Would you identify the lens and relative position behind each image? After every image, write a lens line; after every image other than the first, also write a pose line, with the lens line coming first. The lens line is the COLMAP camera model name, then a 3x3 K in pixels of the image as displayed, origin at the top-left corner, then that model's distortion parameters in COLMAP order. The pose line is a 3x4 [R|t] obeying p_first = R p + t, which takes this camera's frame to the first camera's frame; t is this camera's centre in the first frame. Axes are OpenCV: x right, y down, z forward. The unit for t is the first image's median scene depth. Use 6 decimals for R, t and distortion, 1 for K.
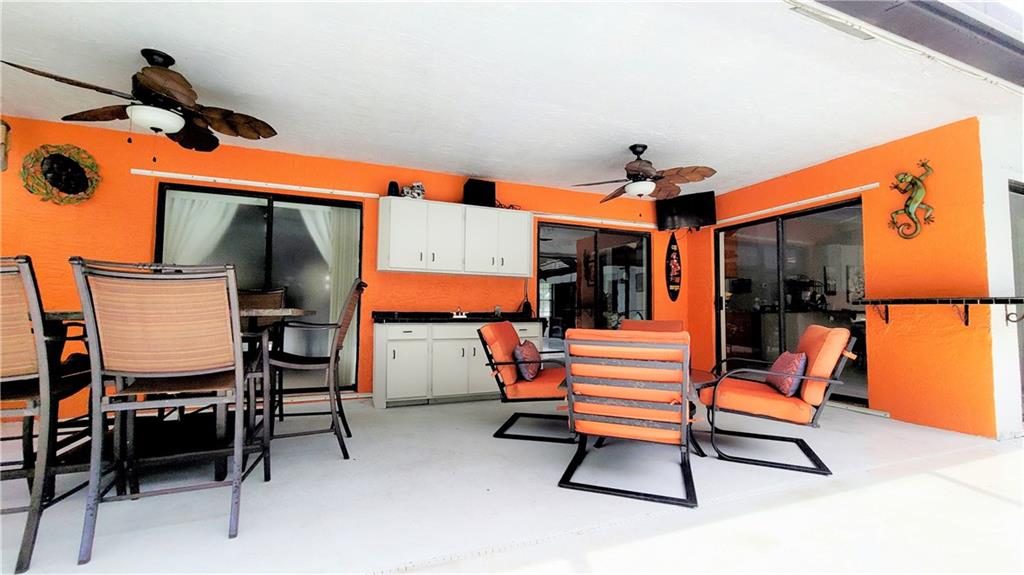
lens RADIAL K [[405.0, 0, 511.1], [0, 405.0, 291.1], [0, 0, 1]] dist [0.000905, -0.000643]
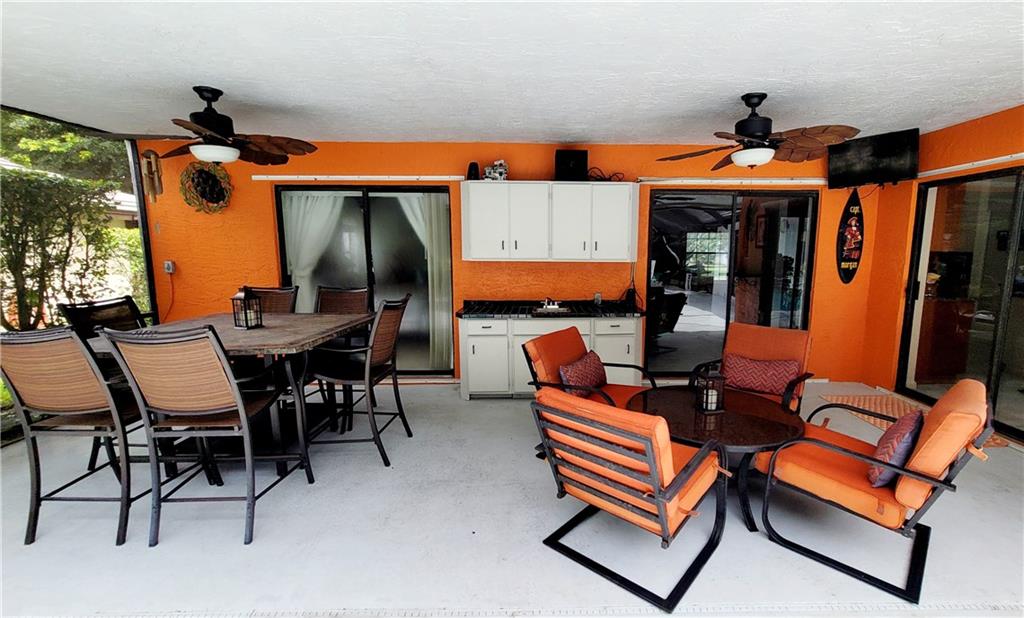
lens RADIAL K [[434.4, 0, 528.9], [0, 434.4, 324.6], [0, 0, 1]] dist [-0.002246, 0.000308]
pose [[0.941300, 0.042007, -0.334948, 0.170933], [0.021886, 0.982546, 0.184728, -0.086707], [0.336862, -0.181215, 0.923951, 0.063826]]
